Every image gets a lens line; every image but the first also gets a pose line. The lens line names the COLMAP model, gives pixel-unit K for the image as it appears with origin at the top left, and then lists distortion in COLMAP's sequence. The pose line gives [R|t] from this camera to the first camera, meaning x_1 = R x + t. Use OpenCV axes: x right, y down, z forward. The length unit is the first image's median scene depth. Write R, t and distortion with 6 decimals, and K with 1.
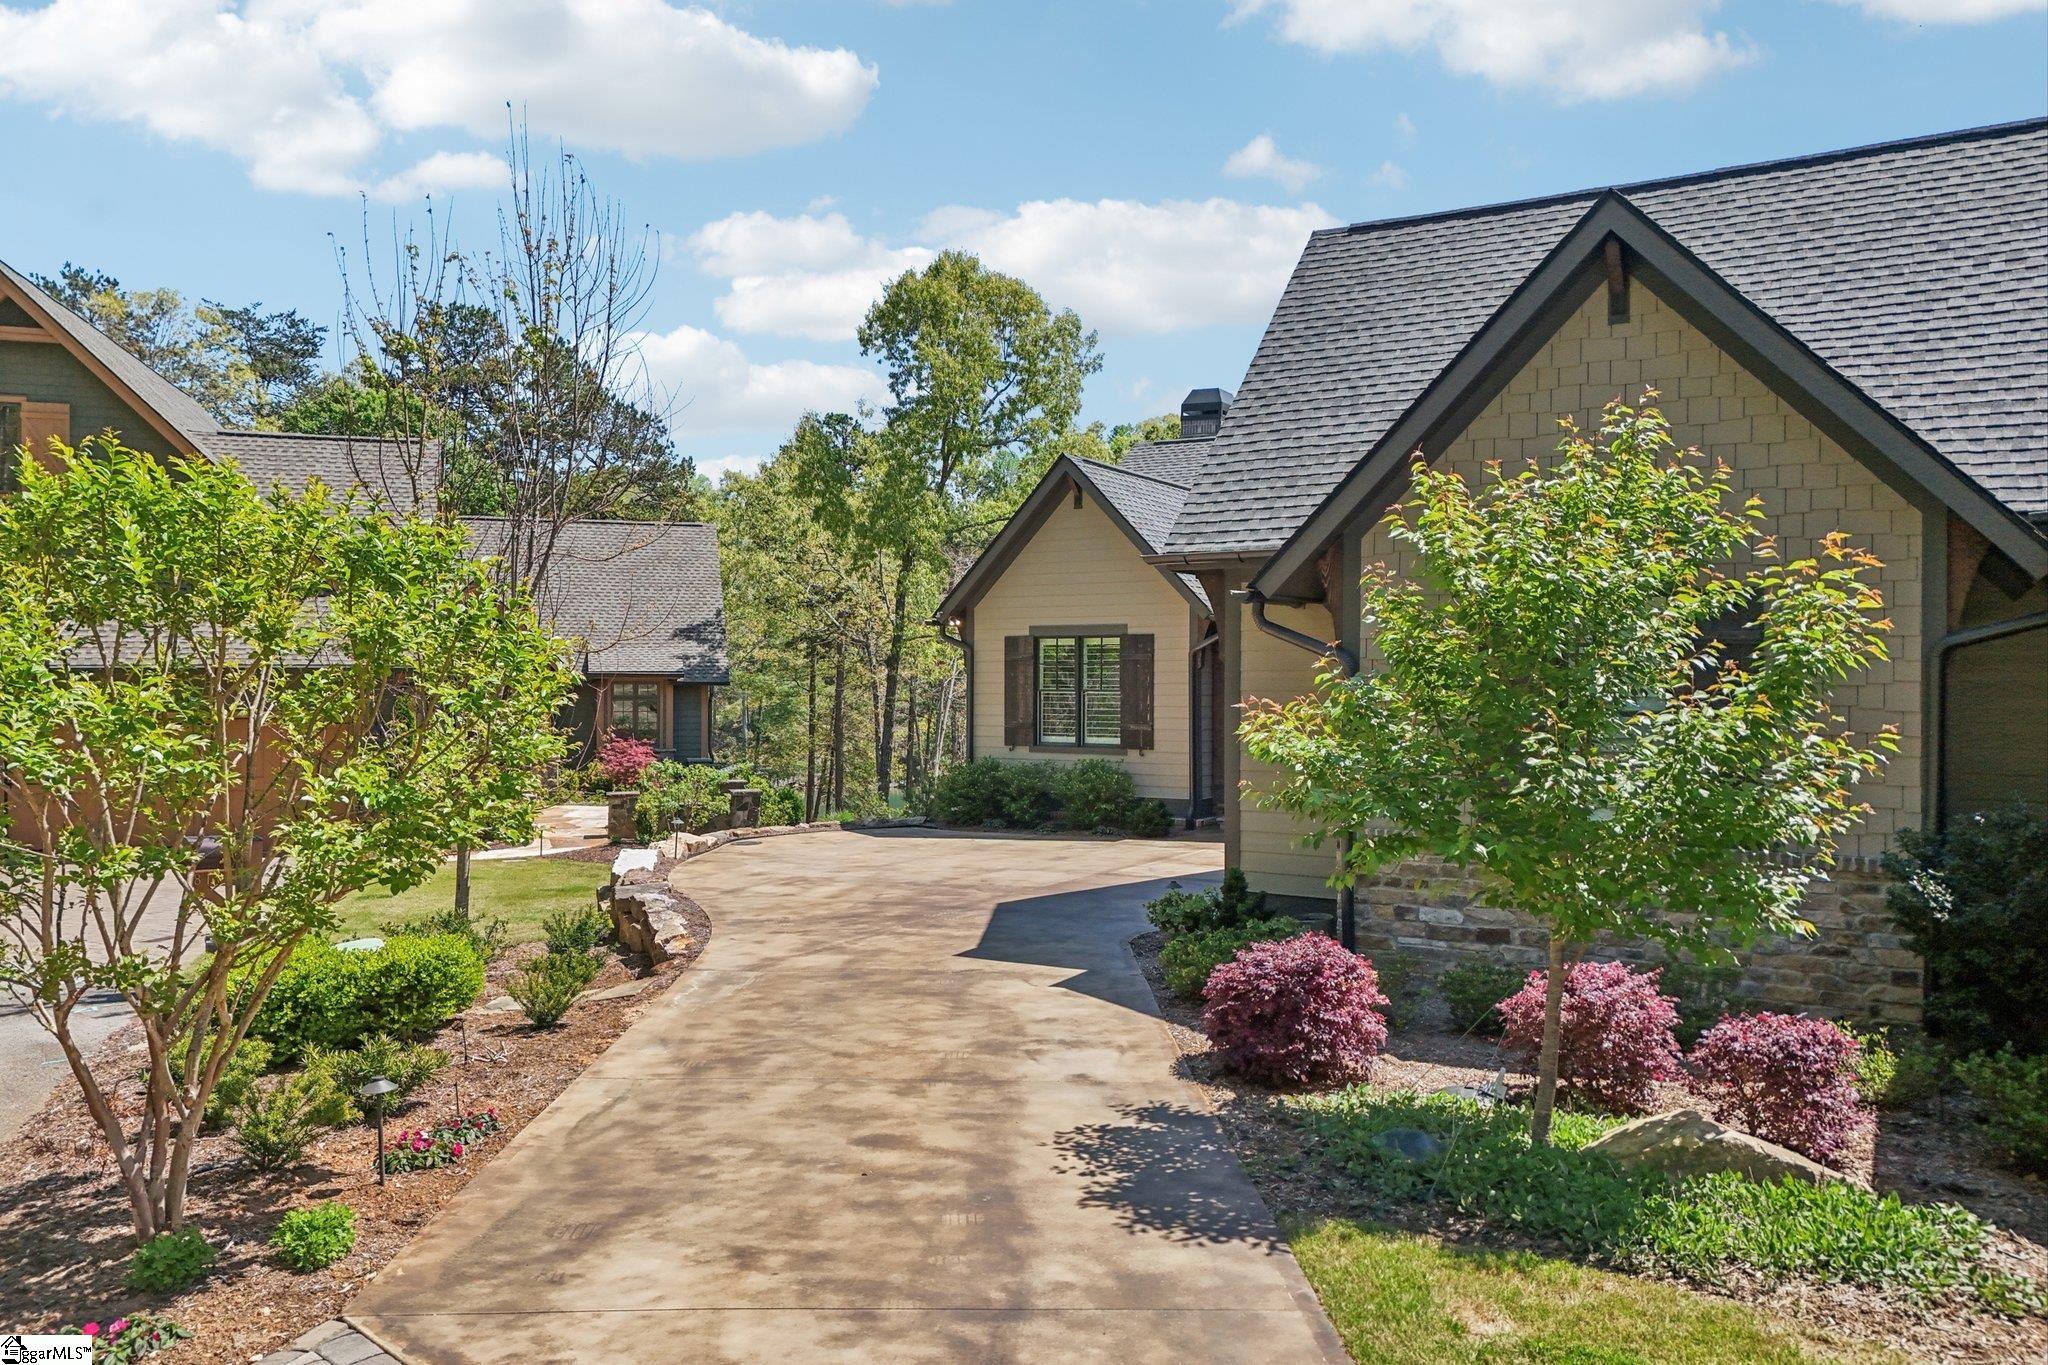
lens RADIAL K [[1517.8, 0, 1031.0], [0, 1517.8, 681.1], [0, 0, 1]] dist [0.047250, -0.011436]
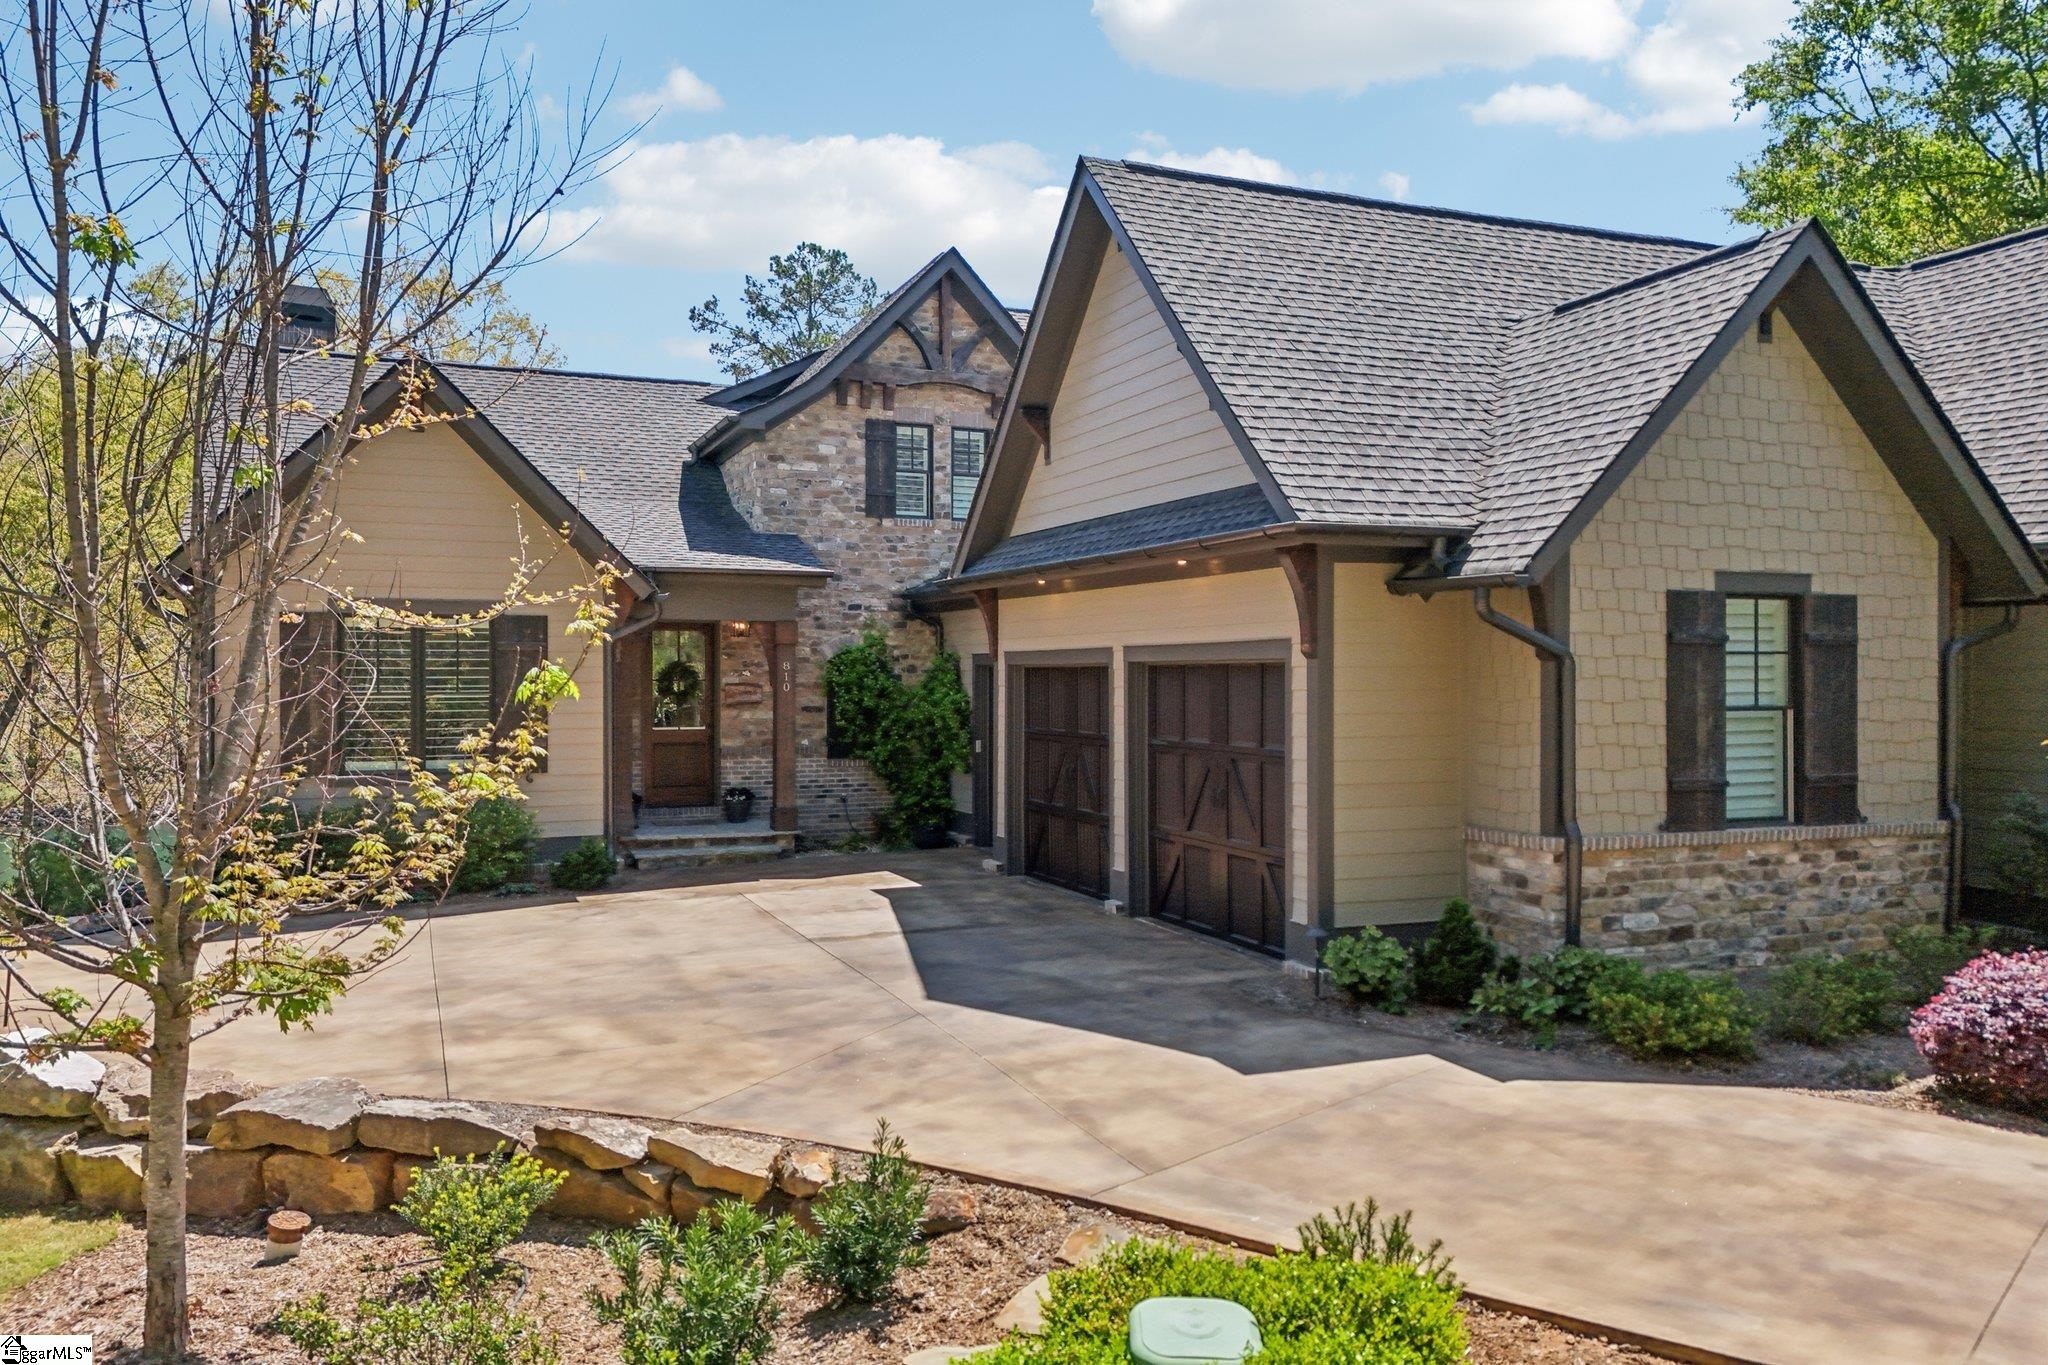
lens RADIAL K [[1517.8, 0, 1024.4], [0, 1517.8, 680.7], [0, 0, 1]] dist [0.047250, -0.011436]
pose [[0.613209, -0.010108, 0.789856, -0.747339], [0.006203, 0.999949, 0.007981, -0.008313], [-0.789896, 0.000005, 0.613241, 0.726094]]
